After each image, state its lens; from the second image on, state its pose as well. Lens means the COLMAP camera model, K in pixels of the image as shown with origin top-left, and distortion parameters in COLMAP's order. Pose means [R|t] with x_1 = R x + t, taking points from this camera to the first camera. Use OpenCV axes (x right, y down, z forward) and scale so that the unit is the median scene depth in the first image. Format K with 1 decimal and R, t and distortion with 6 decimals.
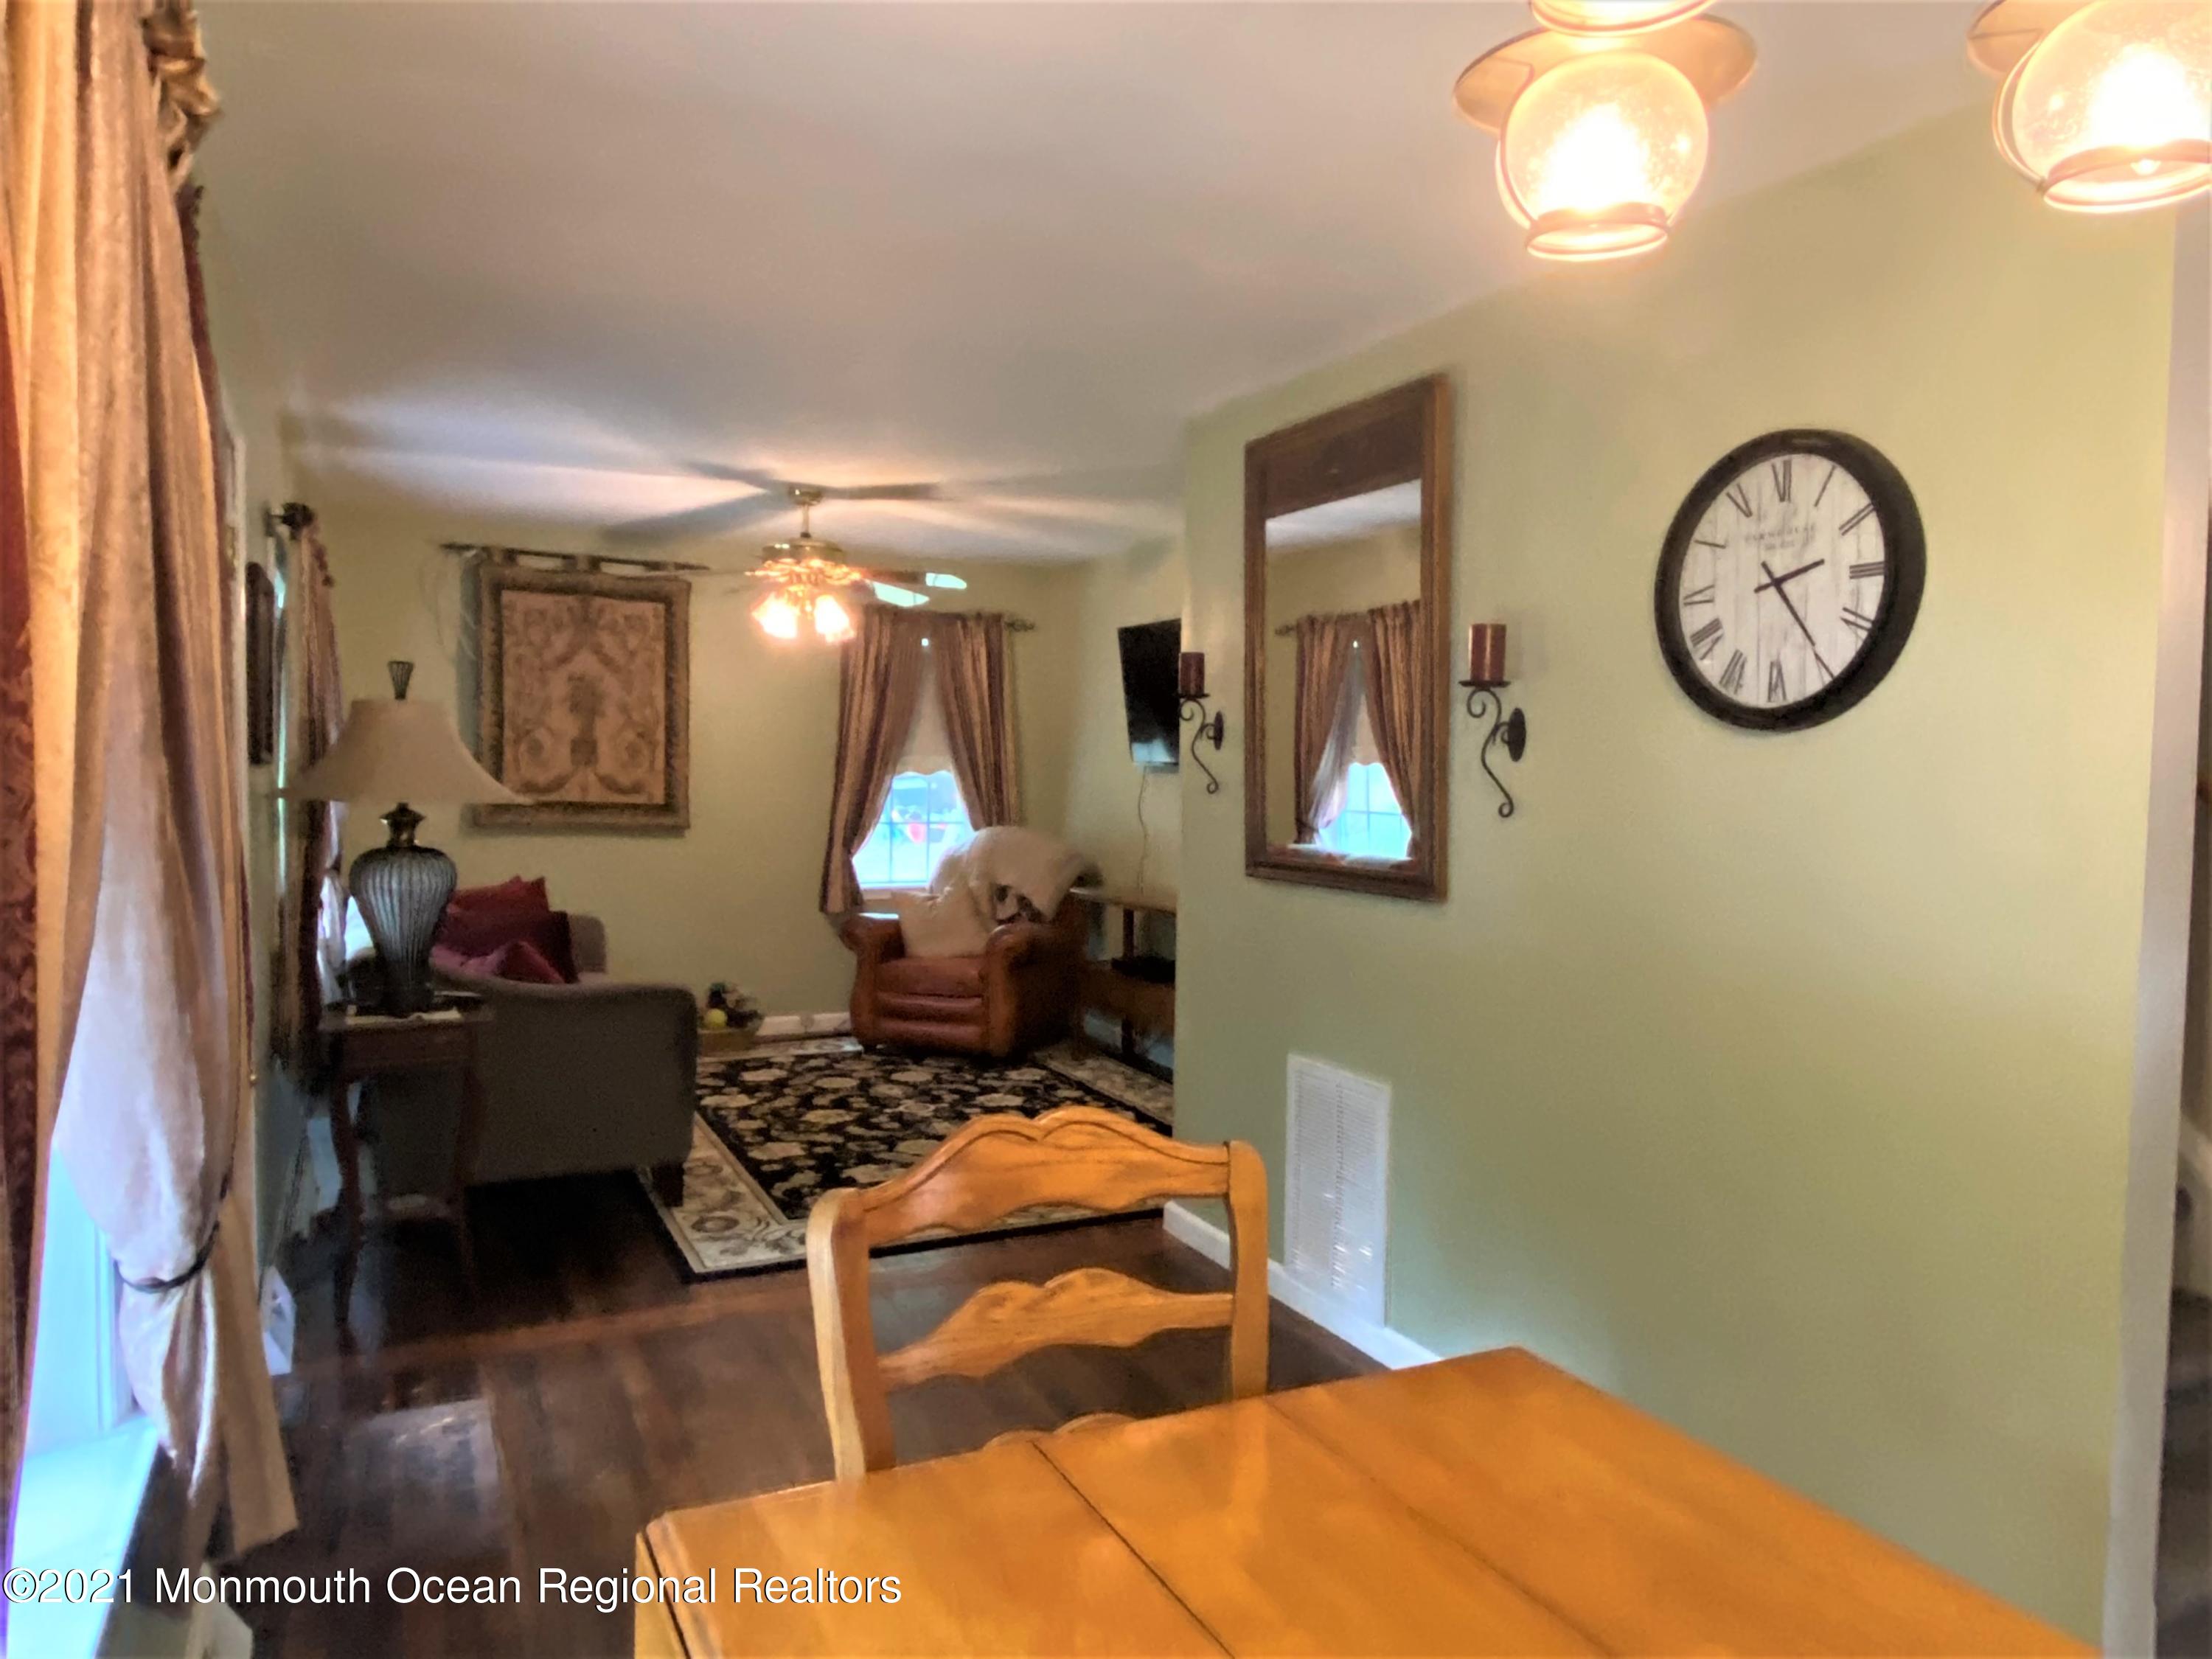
lens RADIAL K [[1461.1, 0, 1106.0], [0, 1461.1, 829.5], [0, 0, 1]] dist [0.071895, -0.000159]
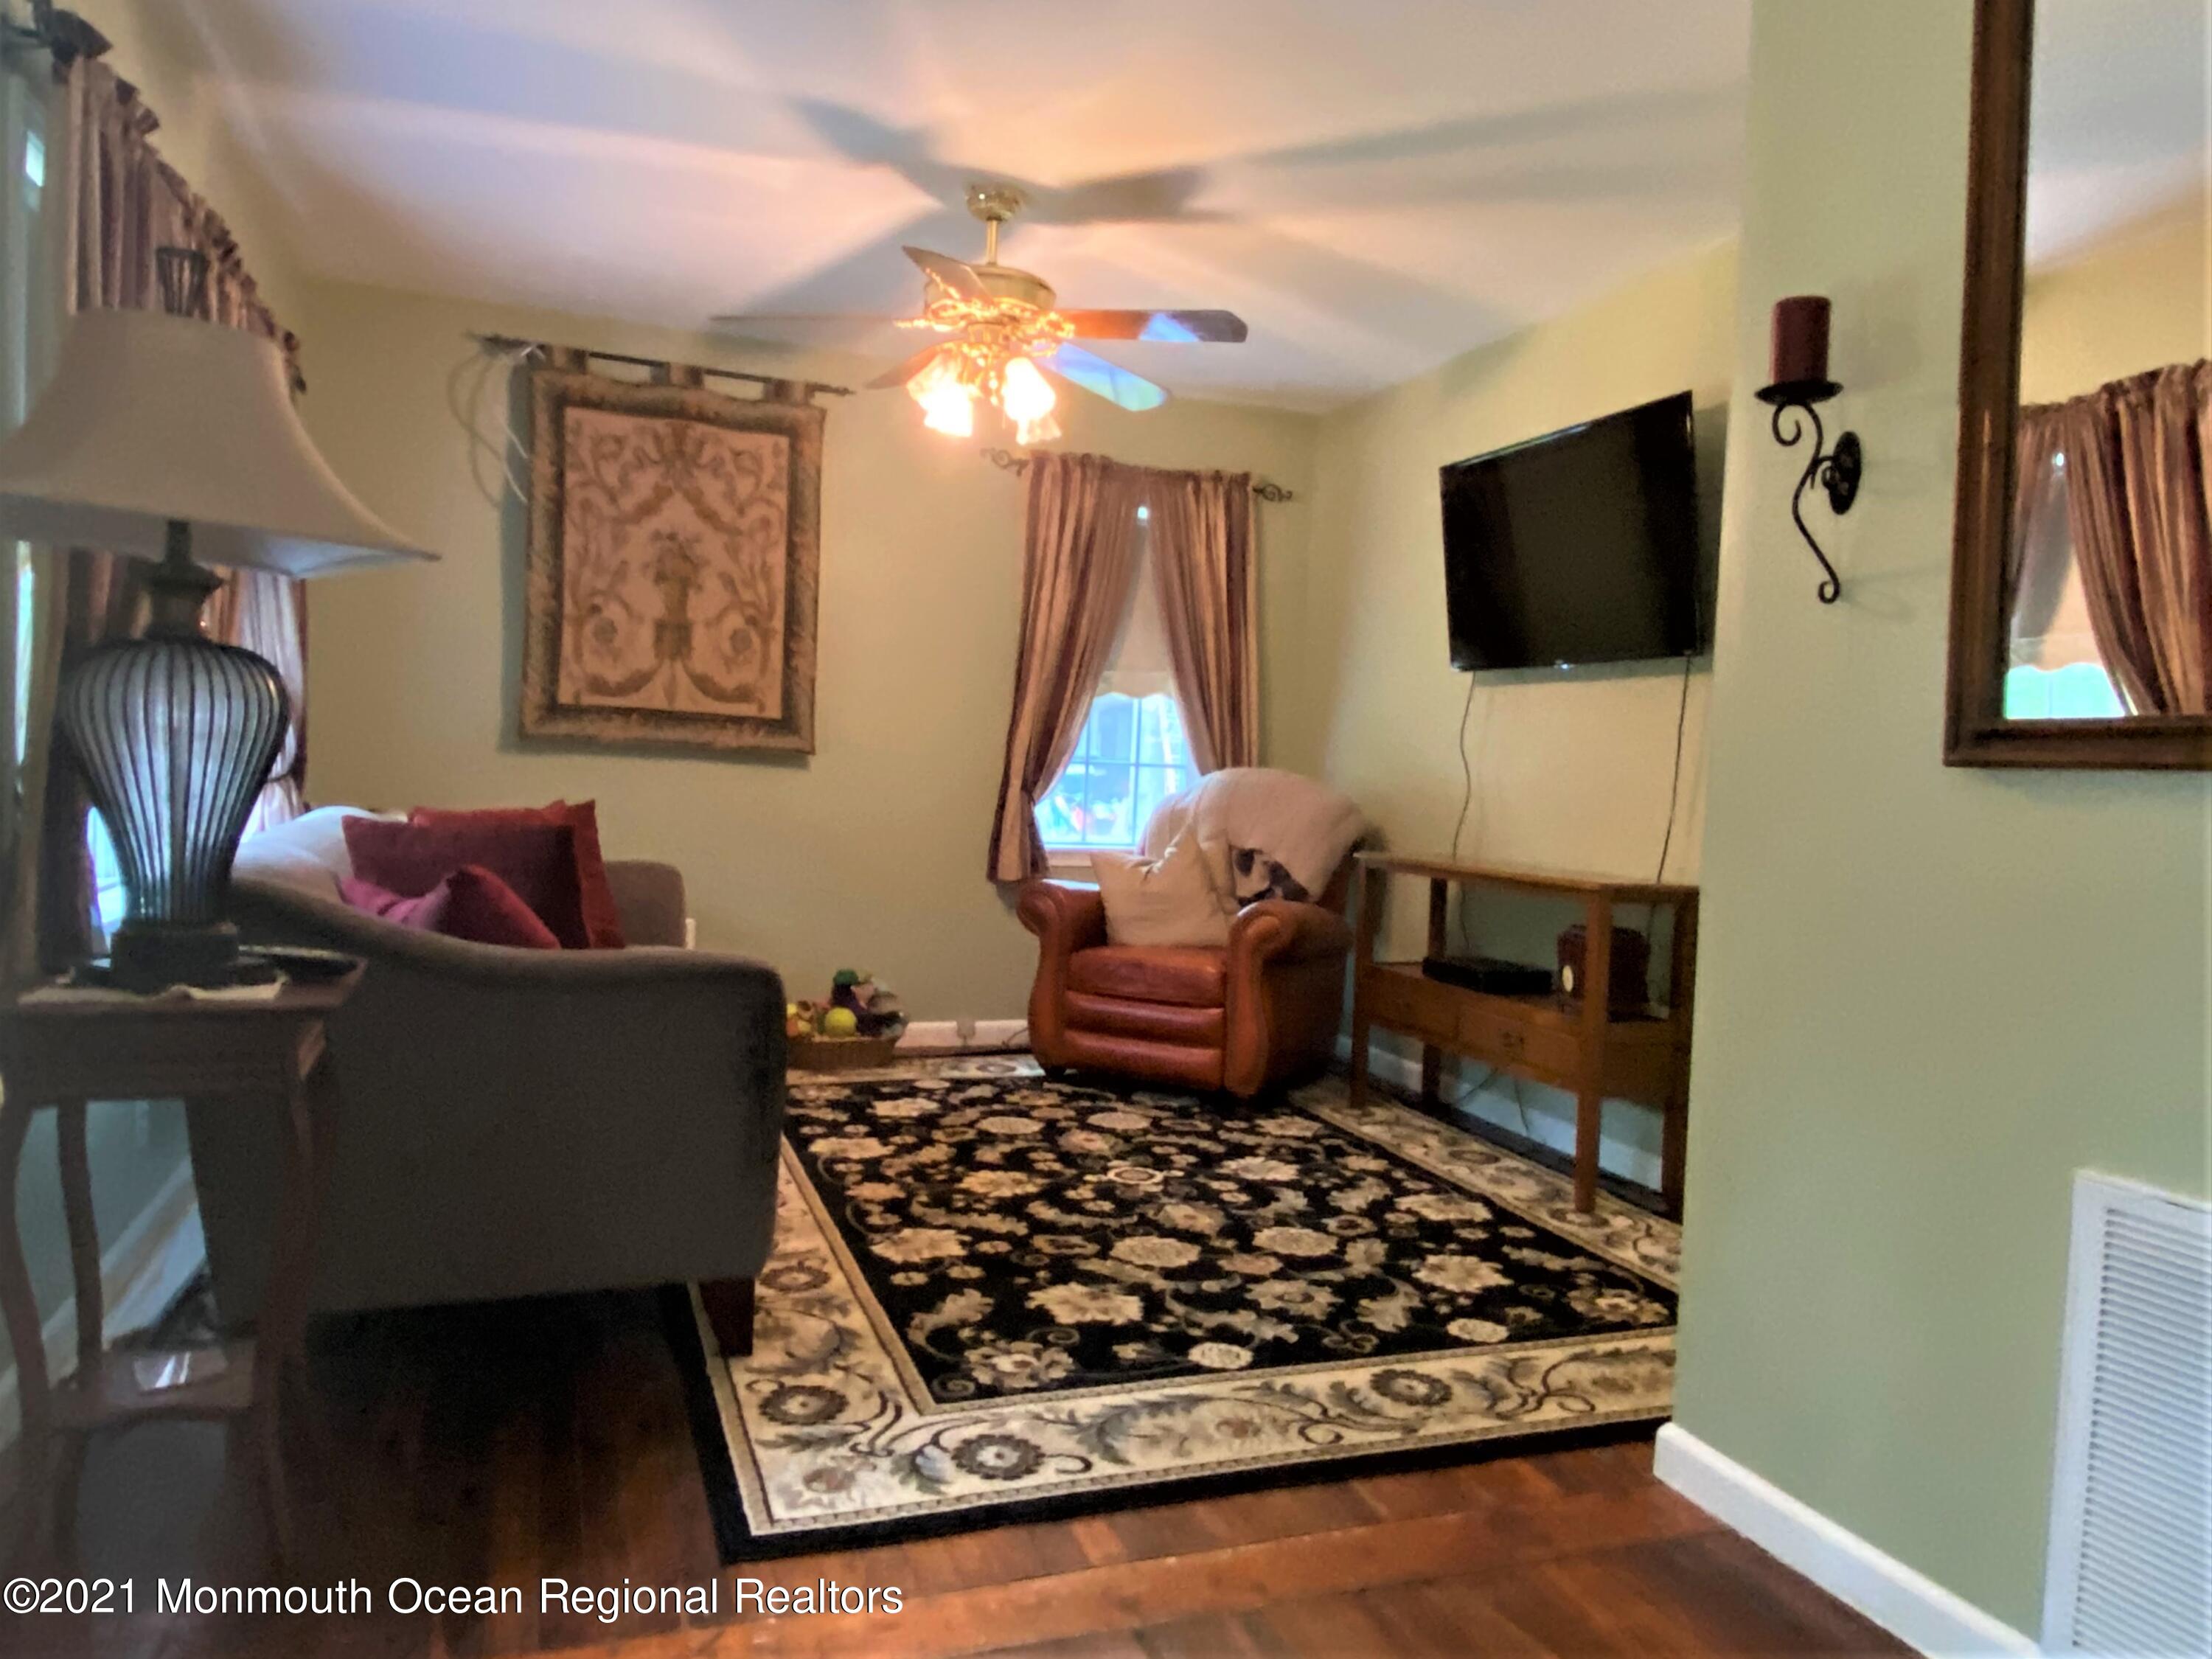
lens RADIAL K [[1480.2, 0, 1098.5], [0, 1480.2, 829.8], [0, 0, 1]] dist [0.142216, -0.115690]
pose [[0.993786, 0.029343, -0.107371, -0.070414], [-0.030260, 0.999518, -0.006923, 0.039140], [0.107116, 0.010129, 0.994195, 0.310504]]
